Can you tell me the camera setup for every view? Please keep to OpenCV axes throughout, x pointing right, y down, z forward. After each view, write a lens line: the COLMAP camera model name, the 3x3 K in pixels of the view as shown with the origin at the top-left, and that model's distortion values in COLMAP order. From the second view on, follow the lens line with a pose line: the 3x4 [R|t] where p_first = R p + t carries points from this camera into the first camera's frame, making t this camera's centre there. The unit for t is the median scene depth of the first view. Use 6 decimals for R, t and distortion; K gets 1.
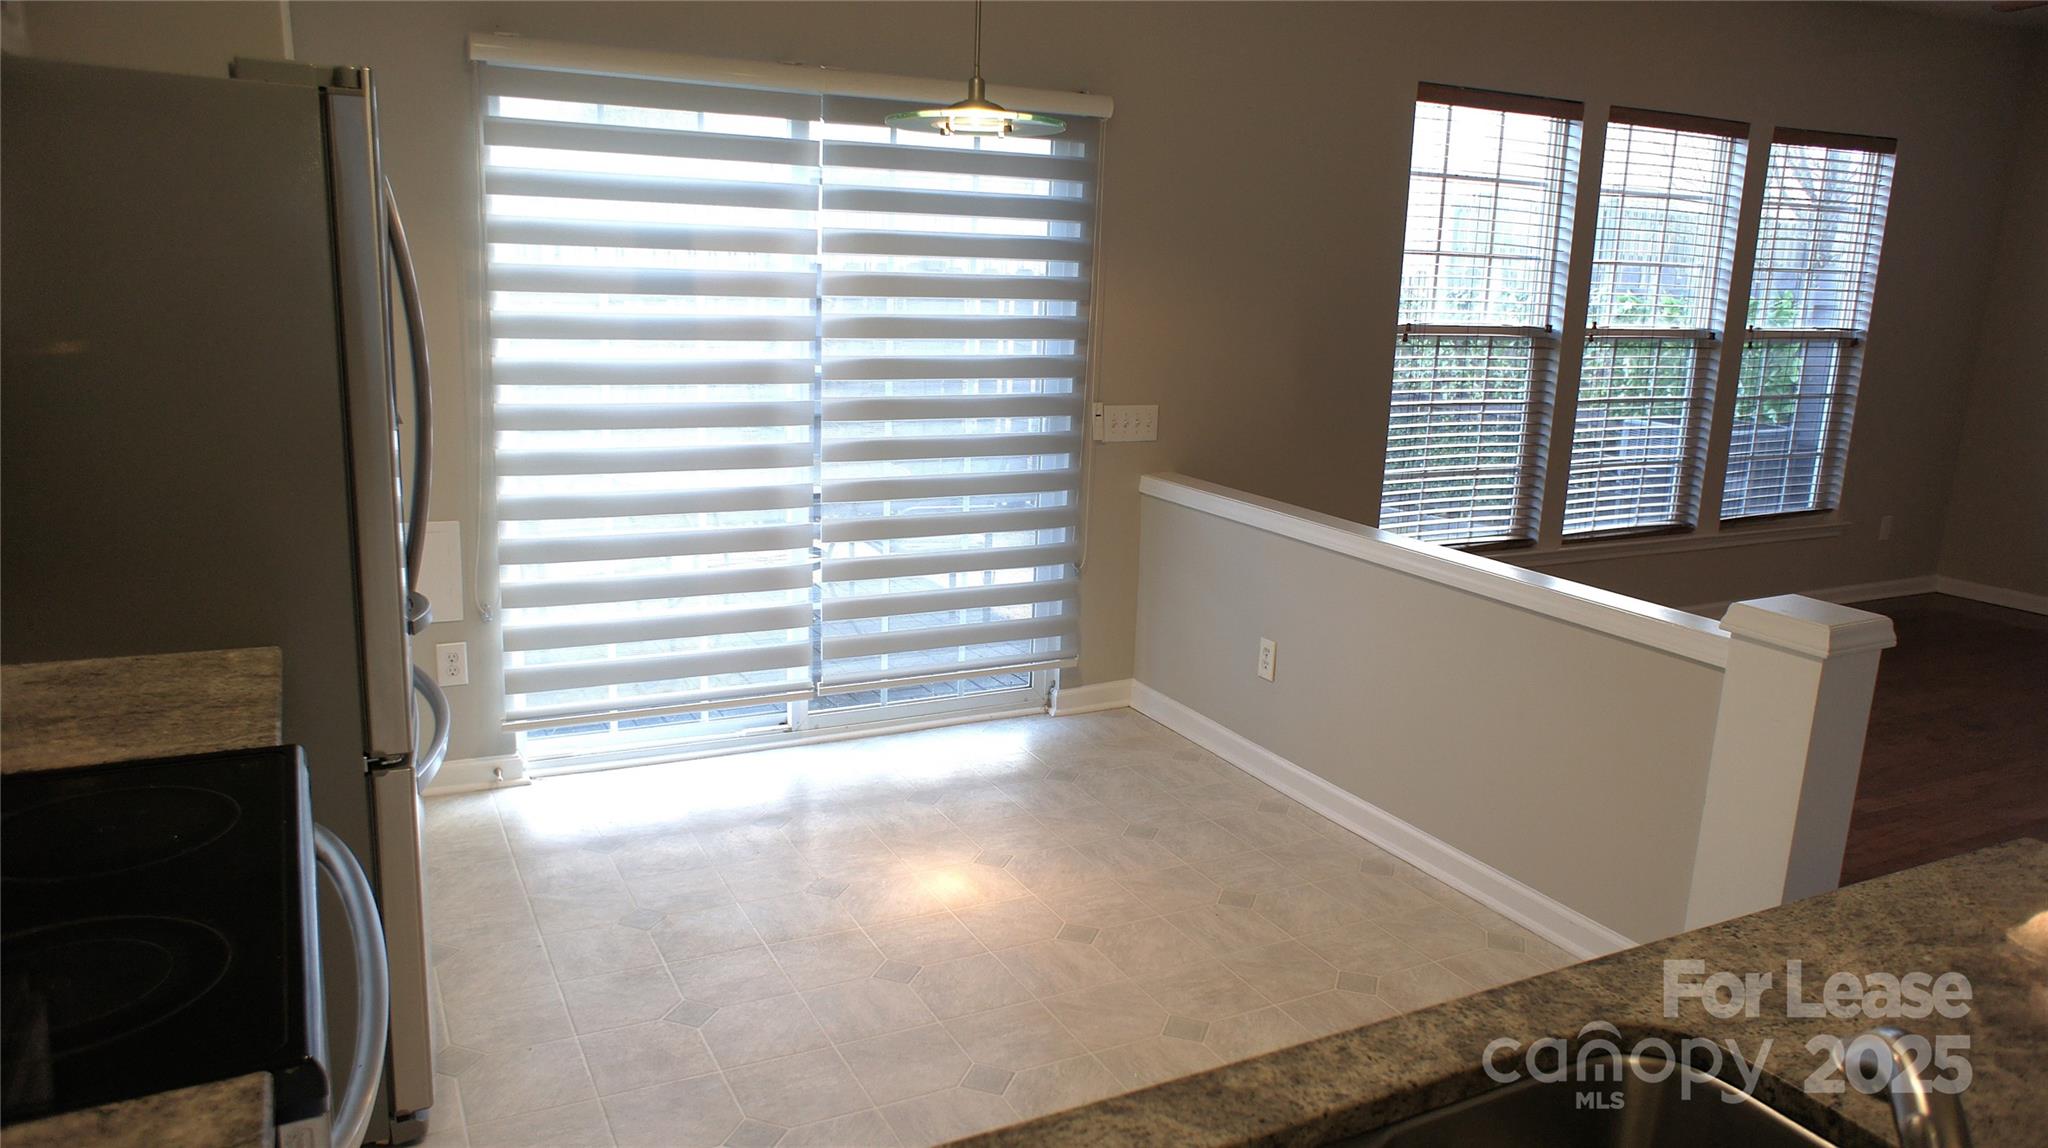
lens RADIAL K [[1379.6, 0, 1018.3], [0, 1379.6, 569.5], [0, 0, 1]] dist [-0.059968, 0.076537]
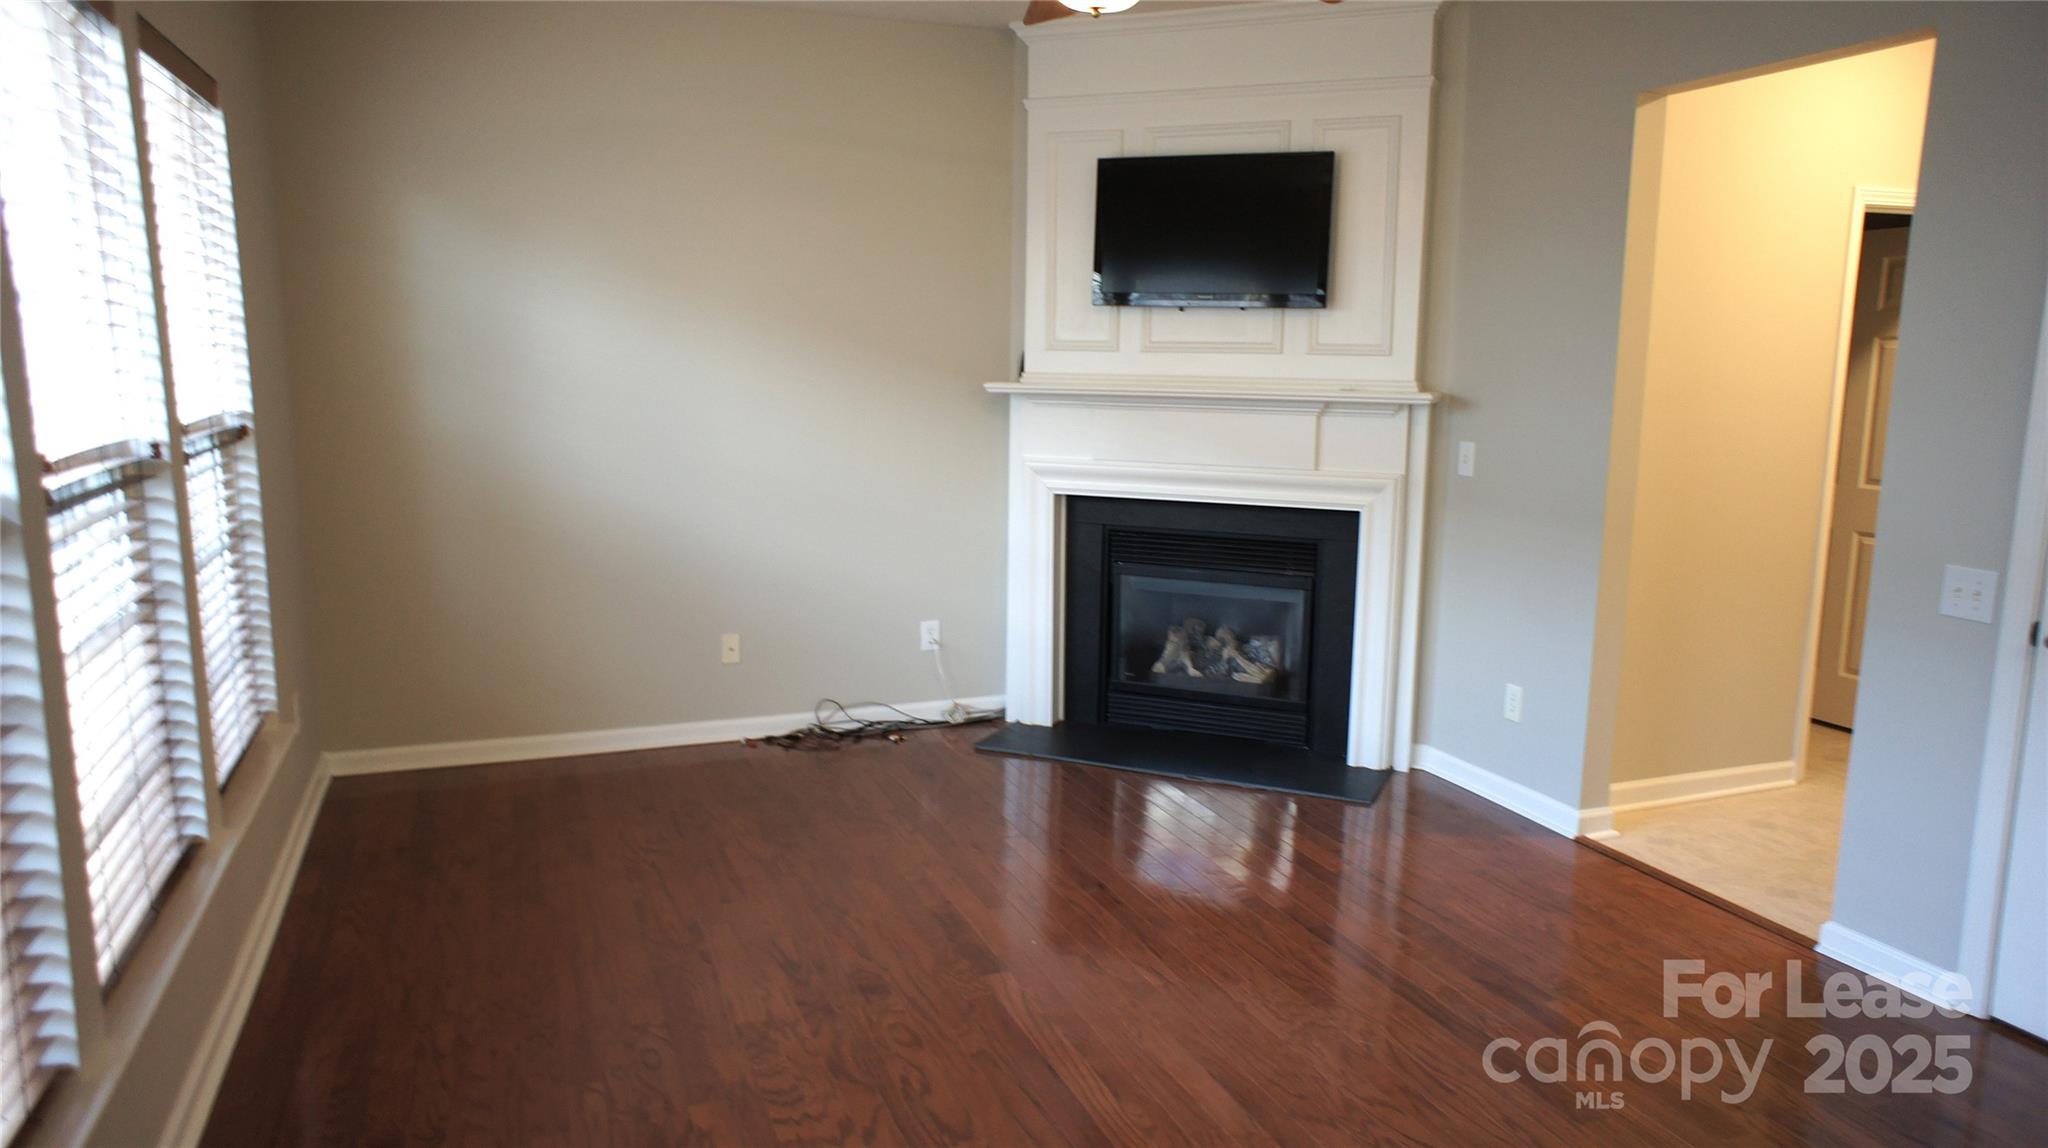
lens RADIAL K [[1379.6, 0, 1009.2], [0, 1379.6, 584.2], [0, 0, 1]] dist [-0.059968, 0.076537]
pose [[0.103678, -0.201104, 0.974068, 0.083716], [0.212641, 0.961184, 0.175810, -0.165220], [-0.971614, 0.188899, 0.142416, 0.738428]]
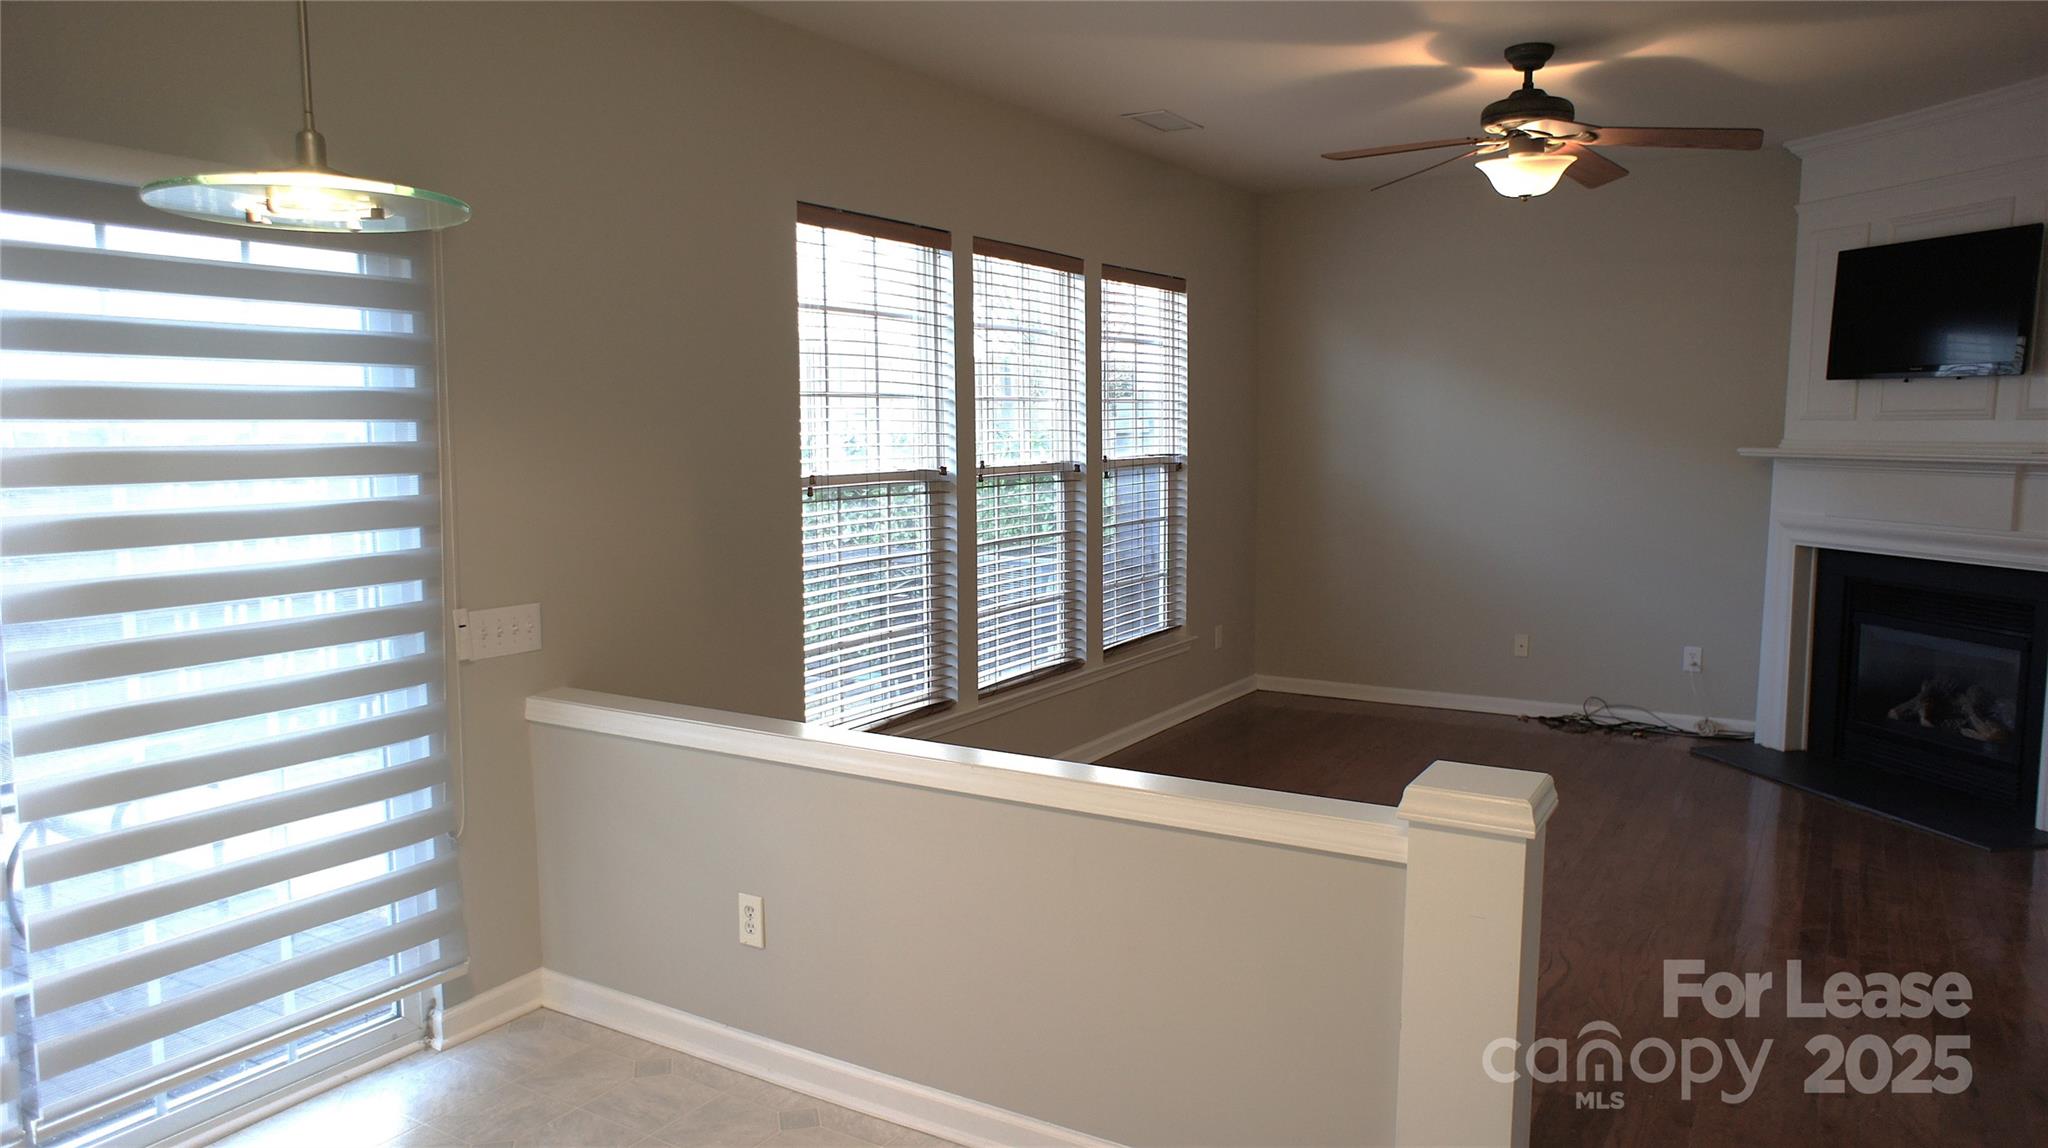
lens RADIAL K [[1379.6, 0, 1021.4], [0, 1379.6, 582.6], [0, 0, 1]] dist [-0.059968, 0.076537]
pose [[0.850523, -0.096621, 0.516986, -0.055007], [0.145285, 0.987894, -0.054385, -0.046281], [-0.505473, 0.121366, 0.854264, 0.201244]]
